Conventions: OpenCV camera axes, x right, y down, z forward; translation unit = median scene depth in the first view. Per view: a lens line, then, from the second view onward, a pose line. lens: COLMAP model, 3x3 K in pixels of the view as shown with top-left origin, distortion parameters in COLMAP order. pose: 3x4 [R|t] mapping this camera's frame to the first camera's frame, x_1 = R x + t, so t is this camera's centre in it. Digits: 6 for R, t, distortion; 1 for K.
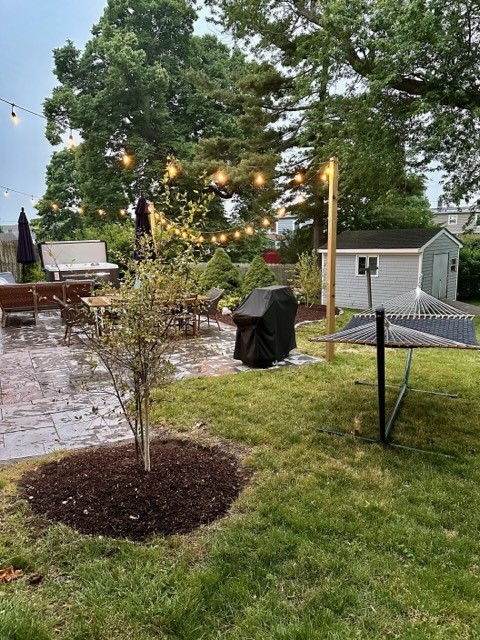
lens RADIAL K [[490.2, 0, 247.4], [0, 490.2, 343.4], [0, 0, 1]] dist [0.006129, -0.005877]
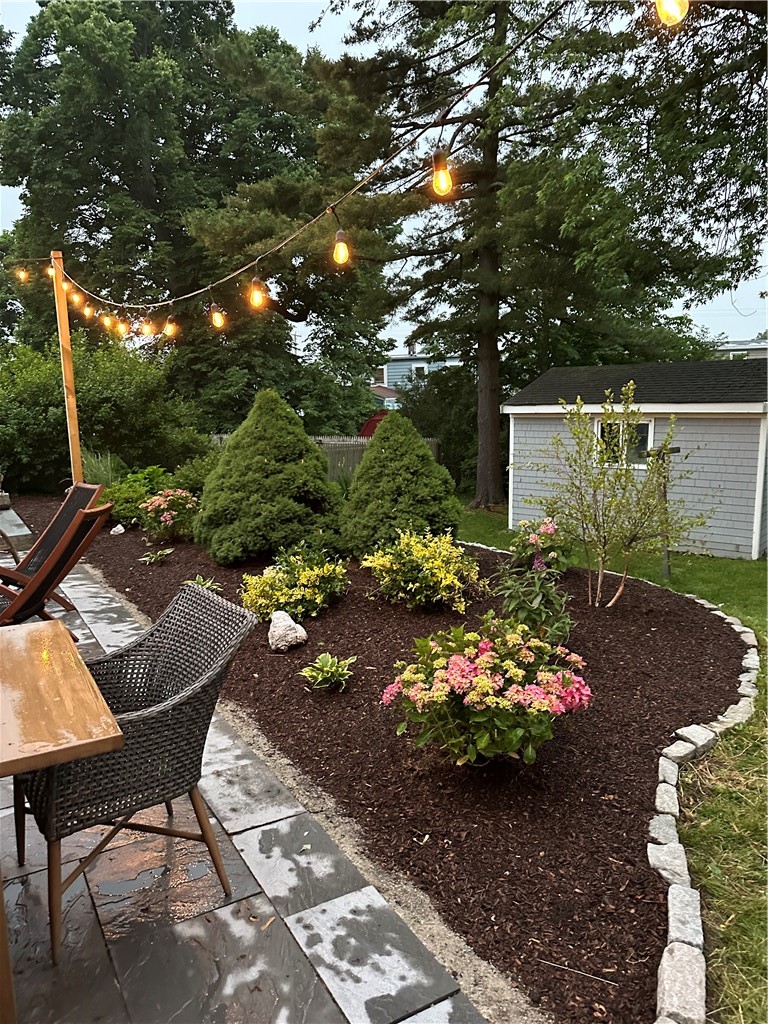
lens RADIAL K [[716.8, 0, 384.0], [0, 716.8, 512.0], [0, 0, 1]] dist [0.088698, -0.125086]
pose [[0.997277, -0.007834, 0.073333, -0.007608], [0.011922, 0.998389, -0.055476, -0.041078], [-0.072780, 0.056199, 0.995763, 0.241006]]
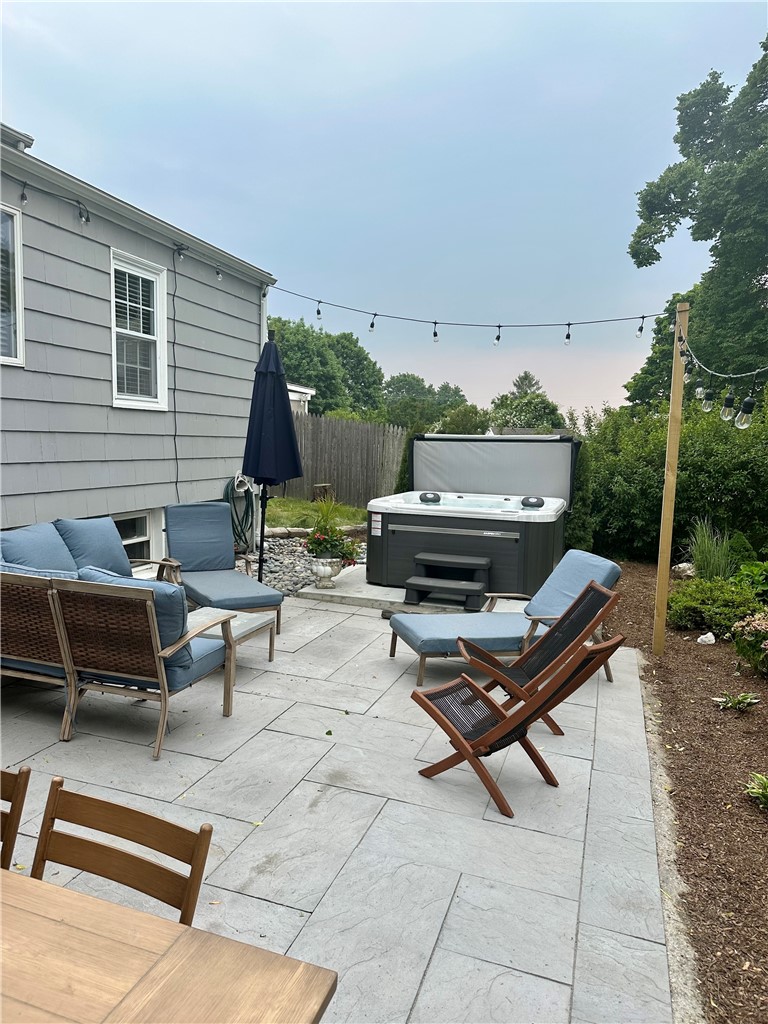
lens RADIAL K [[706.6, 0, 381.9], [0, 706.6, 524.0], [0, 0, 1]] dist [0.068905, -0.096535]
pose [[0.698994, 0.132828, -0.702684, -0.007263], [-0.200087, 0.979680, -0.013847, -0.060885], [0.686566, 0.150277, 0.711367, 0.291263]]
